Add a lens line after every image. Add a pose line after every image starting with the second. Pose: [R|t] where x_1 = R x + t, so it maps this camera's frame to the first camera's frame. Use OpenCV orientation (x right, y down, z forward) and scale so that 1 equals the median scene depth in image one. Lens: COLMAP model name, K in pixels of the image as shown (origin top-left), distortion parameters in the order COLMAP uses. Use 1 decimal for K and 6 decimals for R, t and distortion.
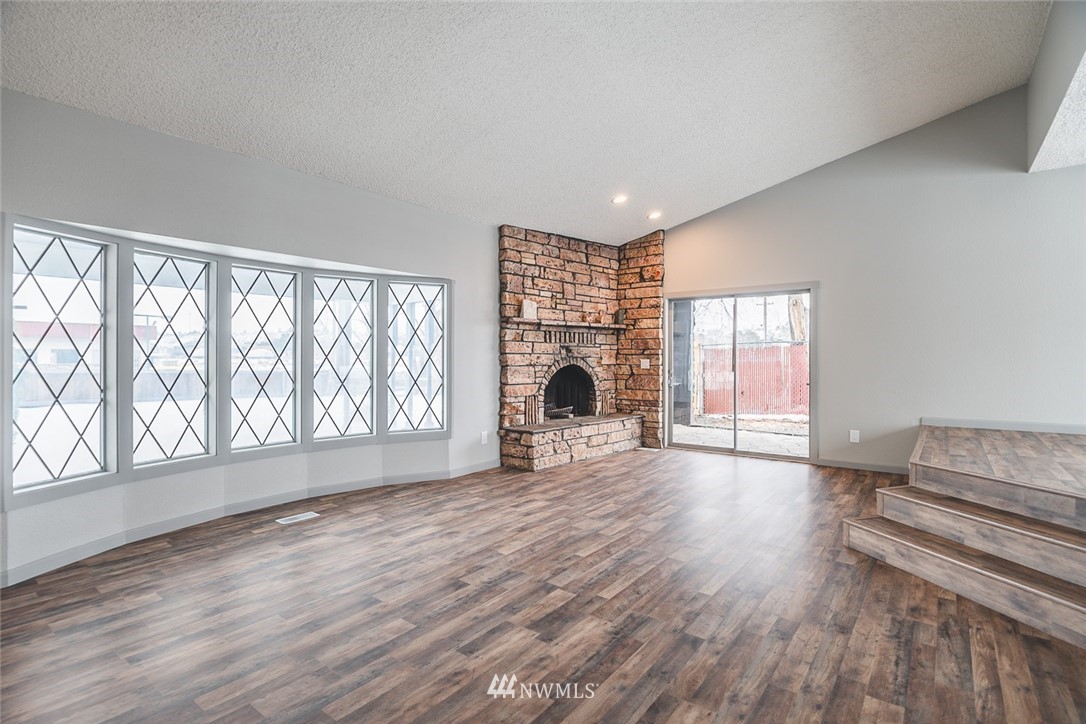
lens RADIAL K [[531.3, 0, 539.7], [0, 531.3, 360.4], [0, 0, 1]] dist [-0.013051, 0.000519]
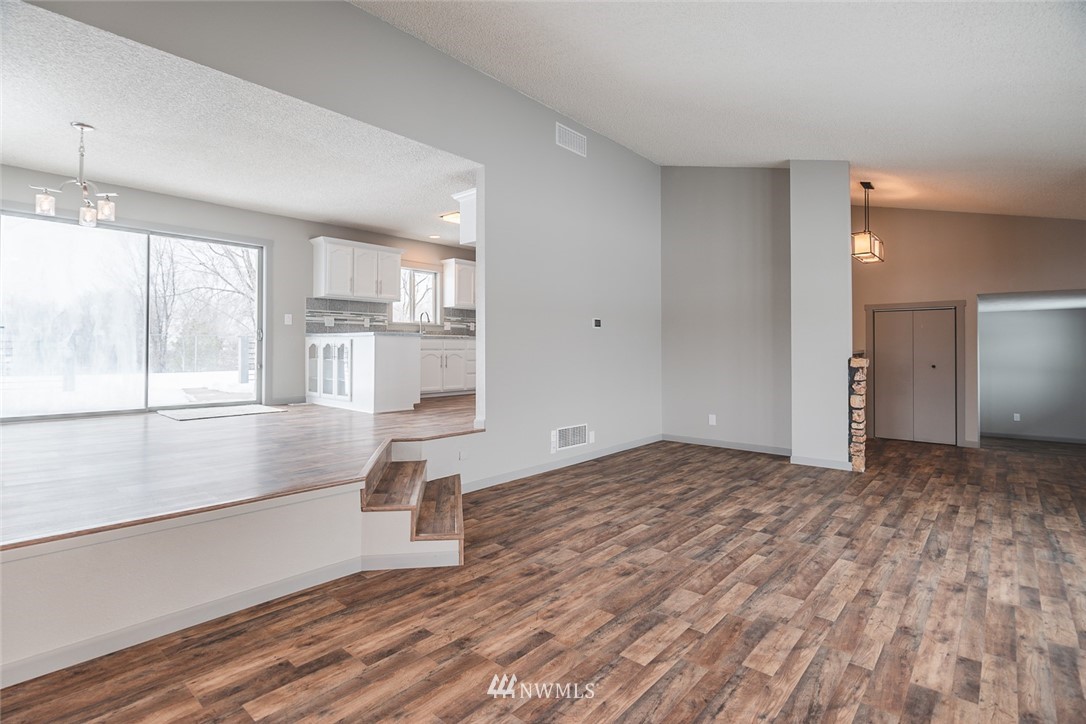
lens RADIAL K [[531.6, 0, 540.1], [0, 531.6, 342.2], [0, 0, 1]] dist [-0.003985, -0.001187]
pose [[-0.997835, -0.000459, 0.065758, 0.318691], [-0.000688, 0.999994, -0.003461, -0.015886], [-0.065756, -0.003499, -0.997830, 1.536661]]
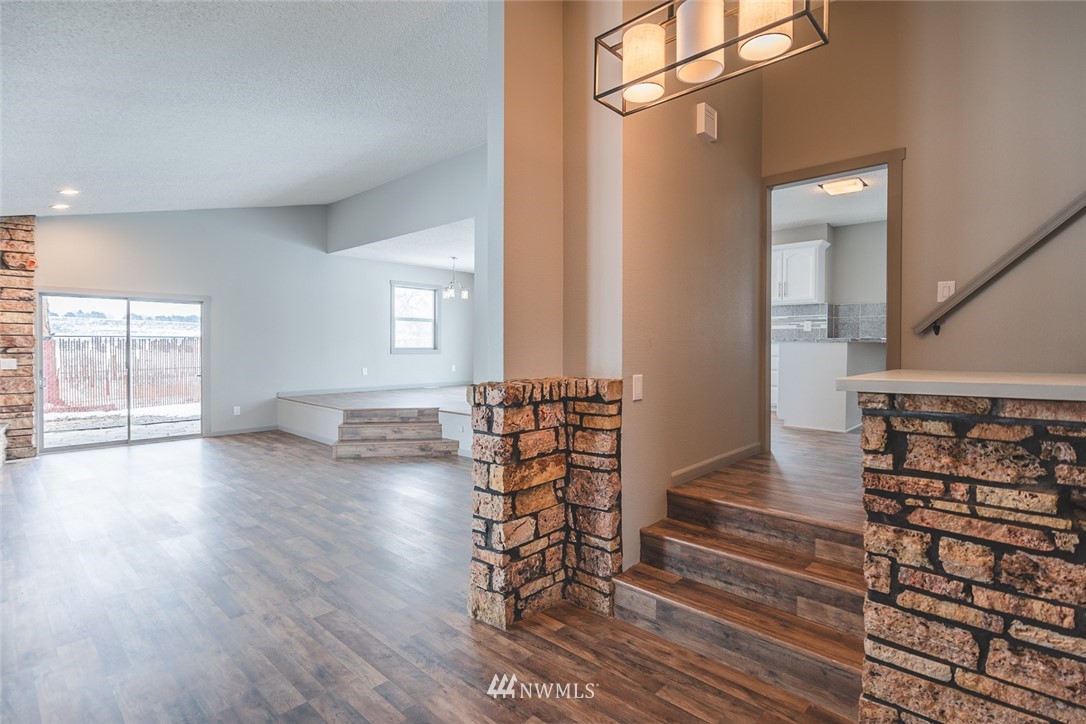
lens RADIAL K [[531.3, 0, 539.7], [0, 531.3, 360.4], [0, 0, 1]] dist [-0.013051, 0.000519]
pose [[0.098383, -0.024054, 0.994858, -0.959719], [0.005882, 0.999704, 0.023589, -0.024174], [-0.995131, 0.003531, 0.098495, 0.087048]]
